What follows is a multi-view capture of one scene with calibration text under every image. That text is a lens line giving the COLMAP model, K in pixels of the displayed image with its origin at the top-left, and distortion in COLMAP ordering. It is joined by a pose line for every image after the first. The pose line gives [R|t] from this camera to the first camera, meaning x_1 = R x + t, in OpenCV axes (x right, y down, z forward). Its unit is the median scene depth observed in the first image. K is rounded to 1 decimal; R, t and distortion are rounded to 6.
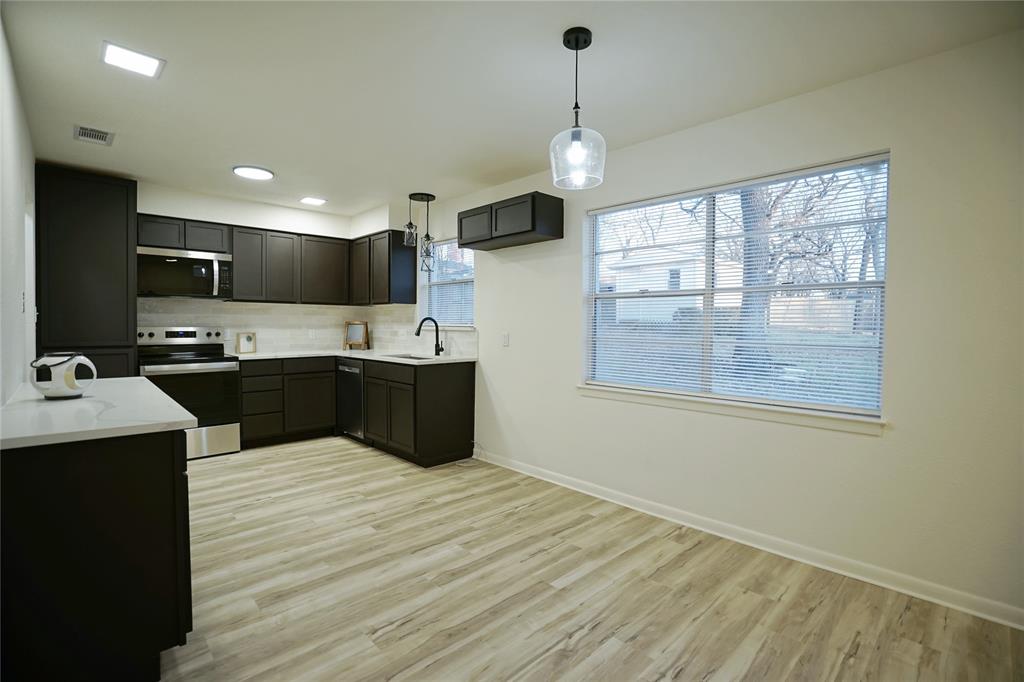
lens RADIAL K [[472.3, 0, 510.7], [0, 472.3, 341.1], [0, 0, 1]] dist [0.000035, 0.000063]
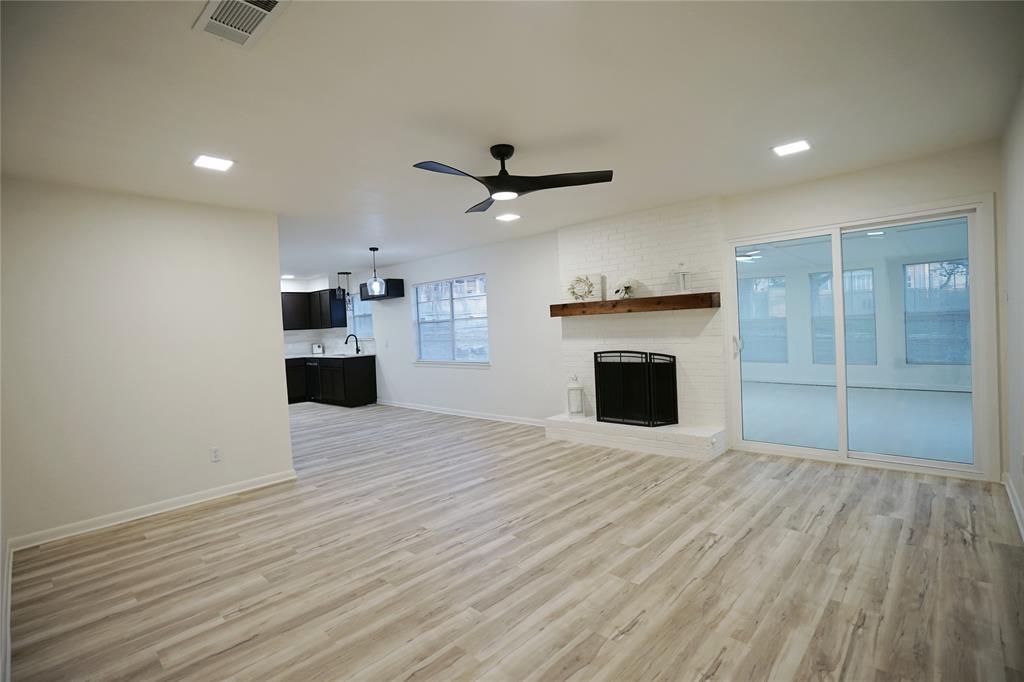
lens RADIAL K [[472.3, 0, 510.7], [0, 472.3, 341.1], [0, 0, 1]] dist [0.000035, 0.000063]
pose [[0.996604, -0.056420, 0.059984, 0.359075], [0.056724, 0.998384, -0.003365, 0.020998], [-0.059697, 0.006756, 0.998194, -0.977390]]
